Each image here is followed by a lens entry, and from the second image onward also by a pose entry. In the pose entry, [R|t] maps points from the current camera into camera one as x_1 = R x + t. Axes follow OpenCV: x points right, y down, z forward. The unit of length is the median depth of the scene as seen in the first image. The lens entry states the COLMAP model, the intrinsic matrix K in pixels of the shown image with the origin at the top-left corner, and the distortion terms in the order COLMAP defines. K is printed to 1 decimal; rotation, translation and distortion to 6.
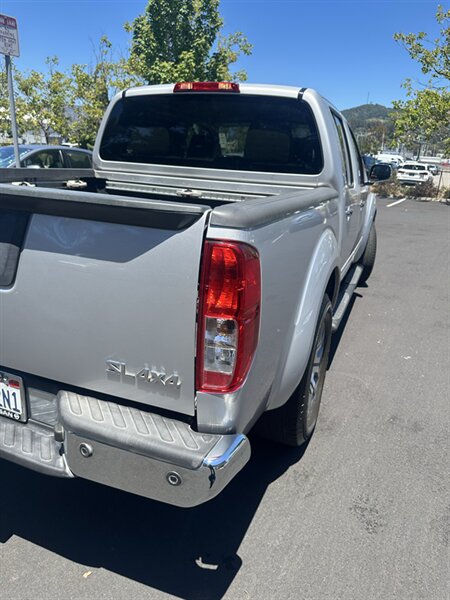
lens RADIAL K [[418.0, 0, 230.9], [0, 418.0, 297.8], [0, 0, 1]] dist [0.073601, -0.100214]
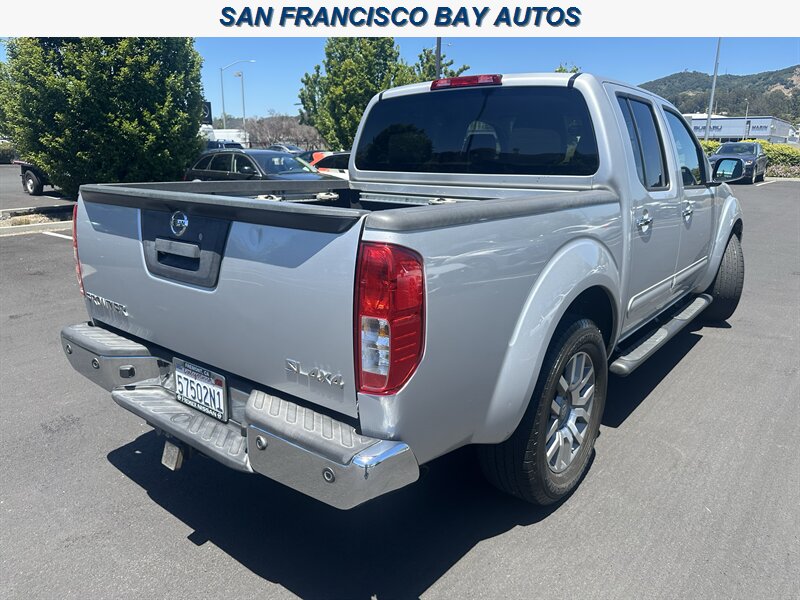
lens RADIAL K [[551.5, 0, 410.7], [0, 551.5, 307.9], [0, 0, 1]] dist [0.163463, -0.293924]
pose [[0.957670, 0.030540, -0.286243, 0.331717], [-0.048608, 0.997234, -0.056229, 0.070868], [0.283734, 0.067763, 0.956506, -0.204383]]
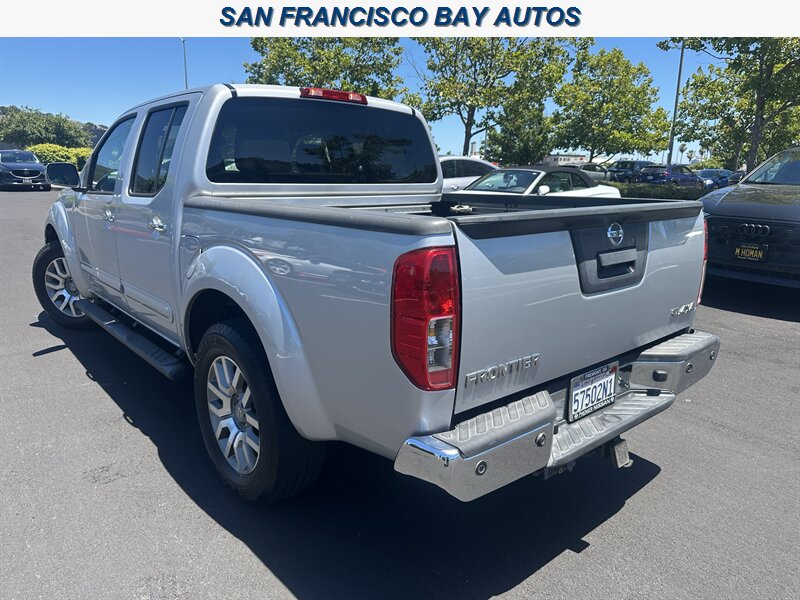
lens RADIAL K [[561.4, 0, 402.7], [0, 561.4, 306.5], [0, 0, 1]] dist [0.064284, -0.099980]
pose [[0.470957, -0.253753, 0.844872, -2.057630], [0.289112, 0.949238, 0.123939, -0.331133], [-0.833435, 0.185893, 0.520413, 0.621001]]
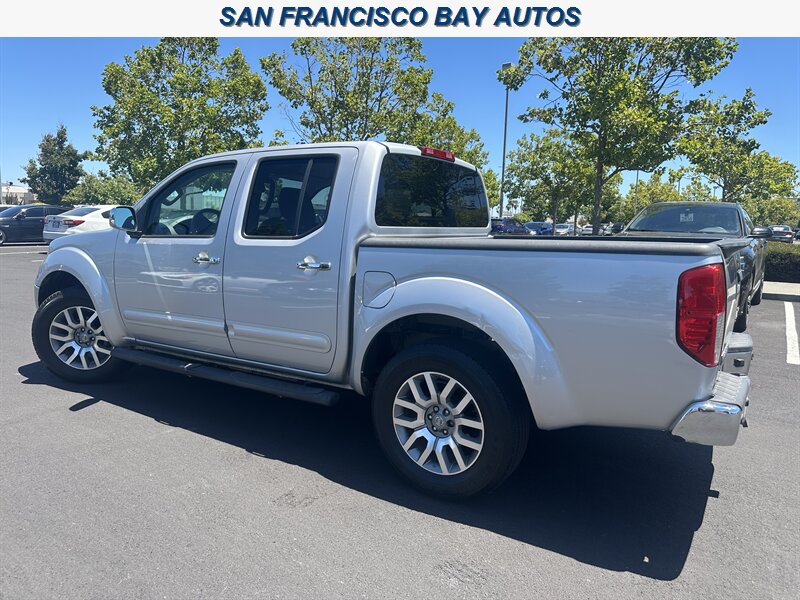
lens RADIAL K [[568.4, 0, 400.0], [0, 568.4, 300.0], [0, 0, 1]] dist [-0.000618, -0.003462]
pose [[0.198184, -0.180097, 0.963477, -2.793675], [0.300912, 0.946685, 0.115061, -0.631471], [-0.932832, 0.267119, 0.241811, 1.544615]]
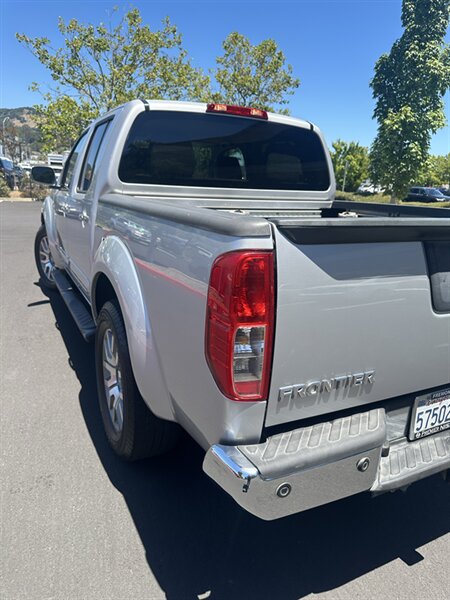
lens RADIAL K [[426.3, 0, 225.0], [0, 426.3, 300.0], [0, 0, 1]] dist [-0.000618, -0.003462]
pose [[0.671789, -0.221817, 0.706751, -1.681292], [0.223596, 0.970330, 0.092007, -0.283058], [-0.706190, 0.096217, 0.701454, 0.622892]]
